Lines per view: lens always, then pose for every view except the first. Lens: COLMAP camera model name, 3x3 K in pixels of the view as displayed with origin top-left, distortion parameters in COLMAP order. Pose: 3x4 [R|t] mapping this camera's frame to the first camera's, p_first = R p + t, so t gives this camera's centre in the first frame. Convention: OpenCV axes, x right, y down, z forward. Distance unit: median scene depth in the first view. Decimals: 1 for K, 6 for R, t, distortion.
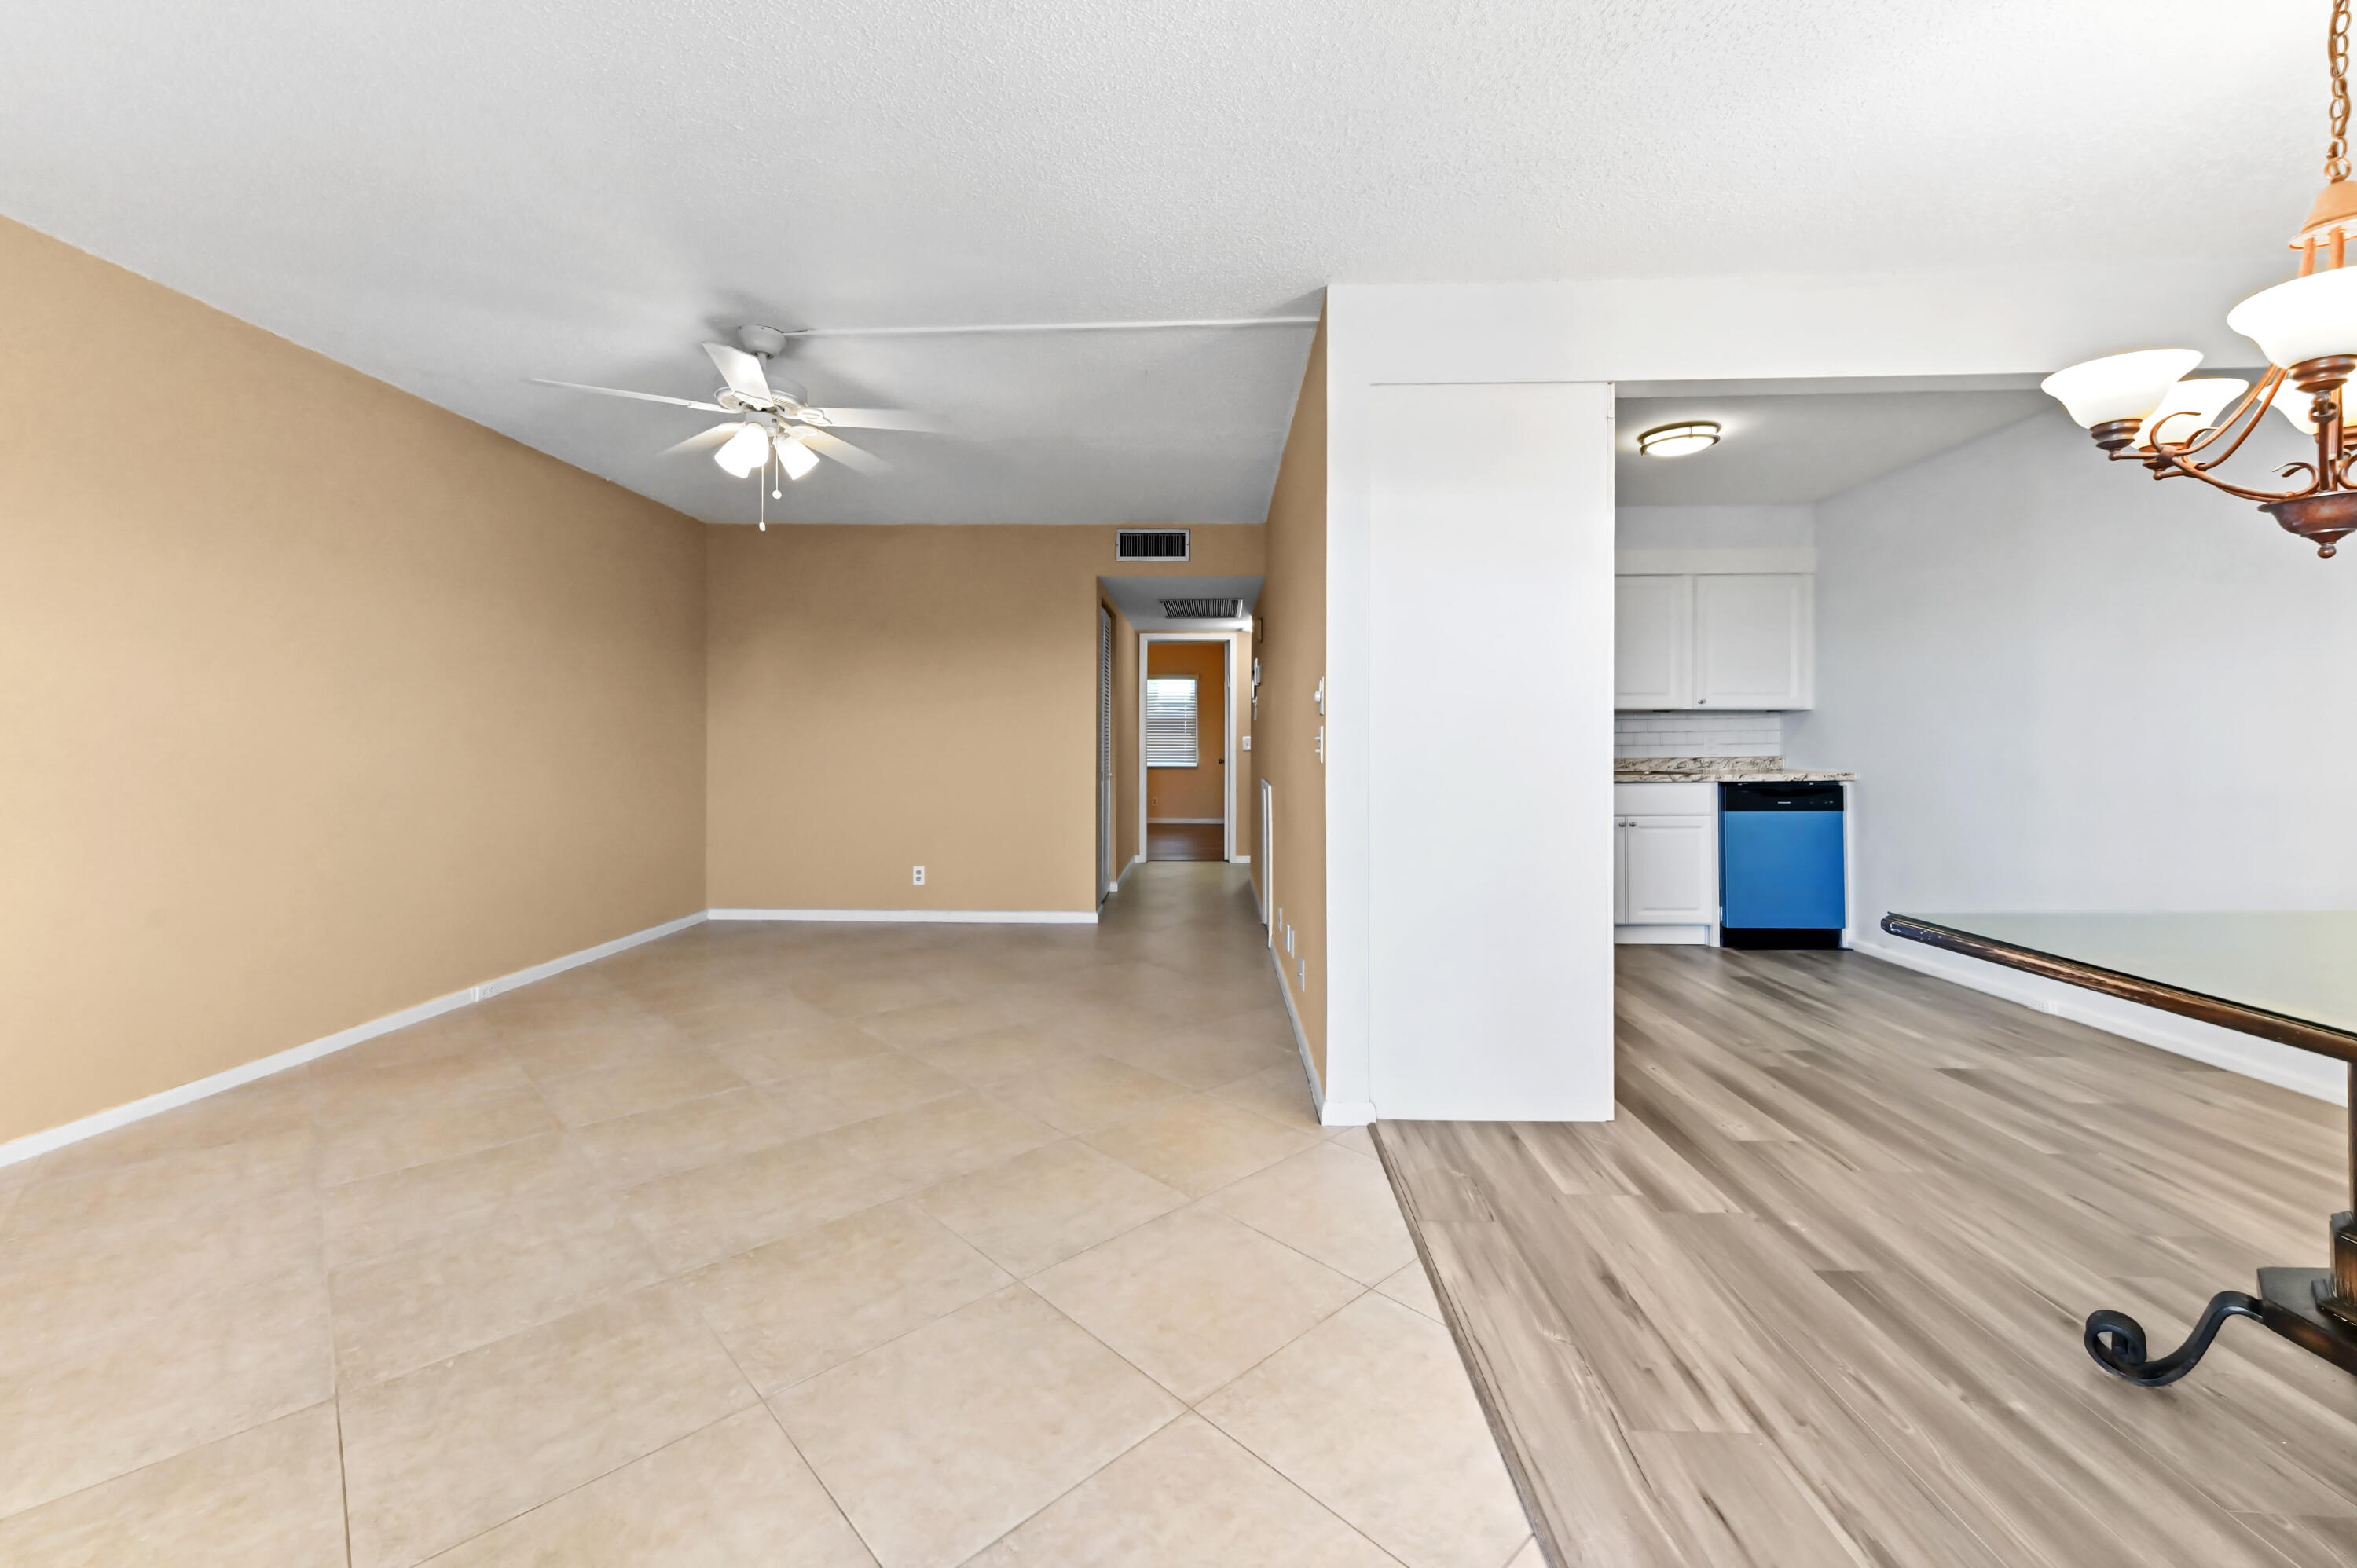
lens RADIAL K [[931.6, 0, 1168.2], [0, 931.6, 734.7], [0, 0, 1]] dist [0.000757, 0.000102]
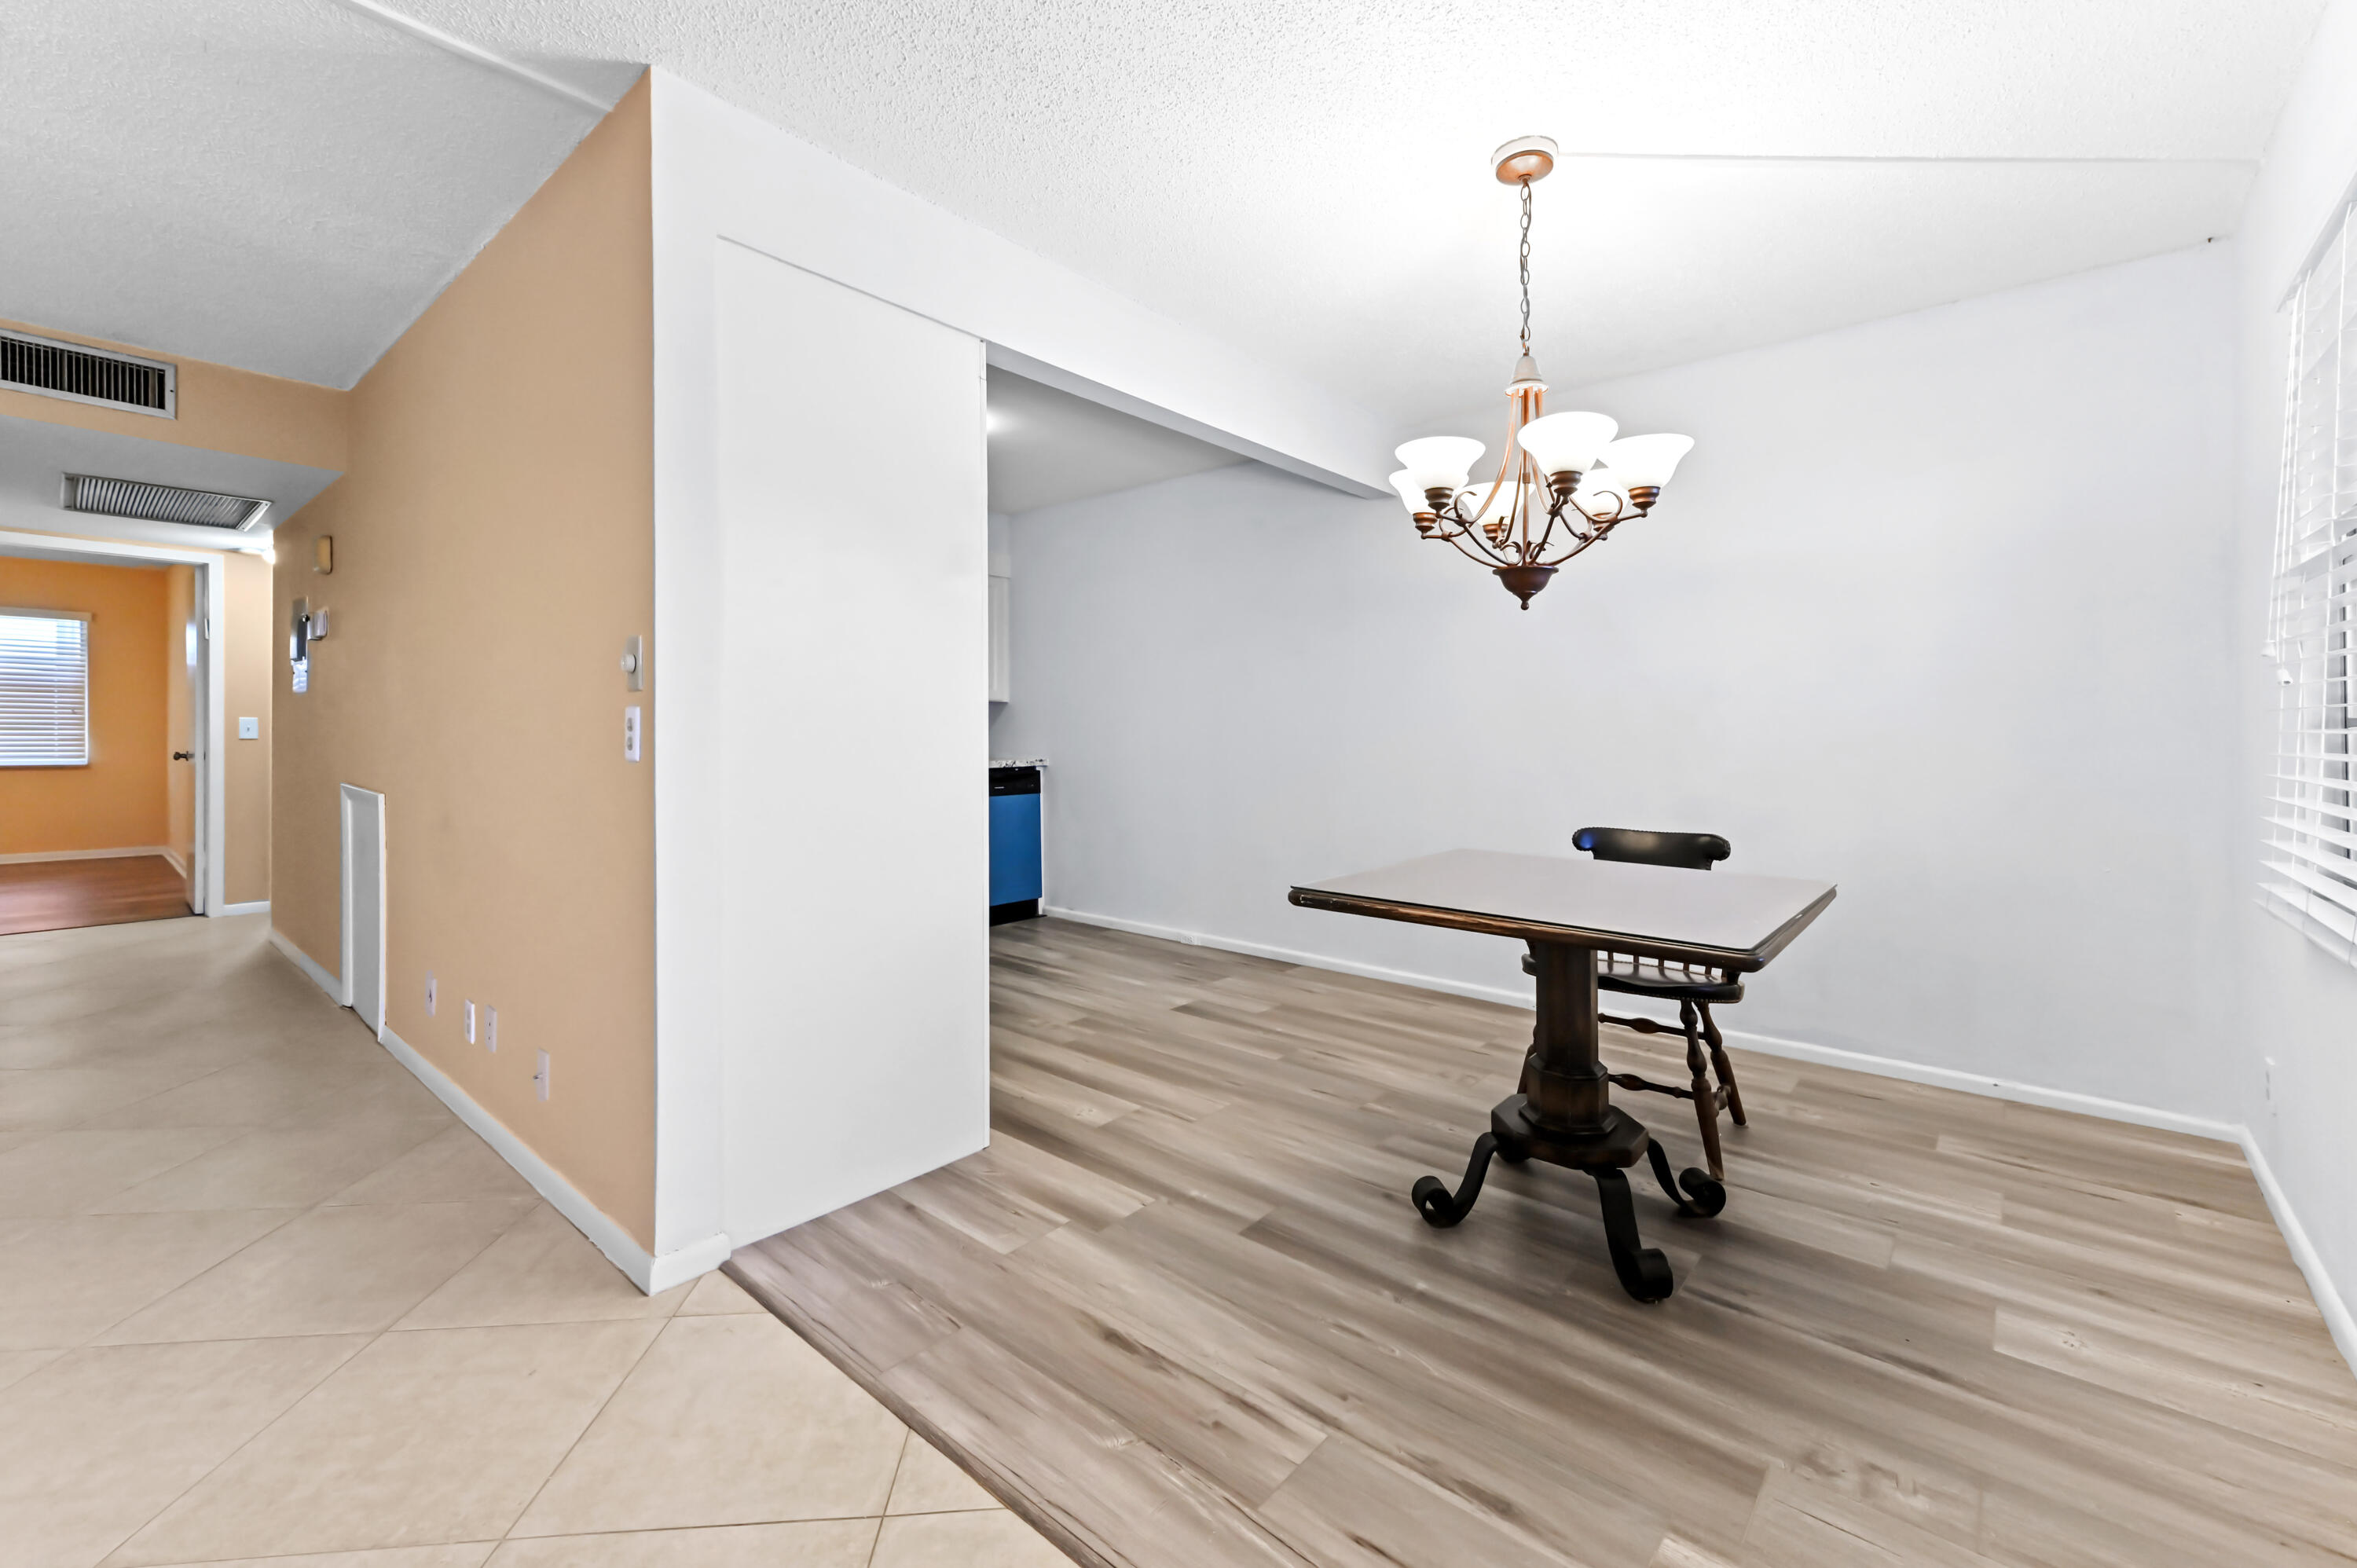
lens RADIAL K [[965.0, 0, 1182.3], [0, 965.0, 725.5], [0, 0, 1]] dist [0.007604, -0.000194]
pose [[0.620478, 0.010351, 0.784155, -0.178616], [-0.014369, 0.999895, -0.001829, 0.000370], [-0.784092, -0.010132, 0.620562, 0.309920]]
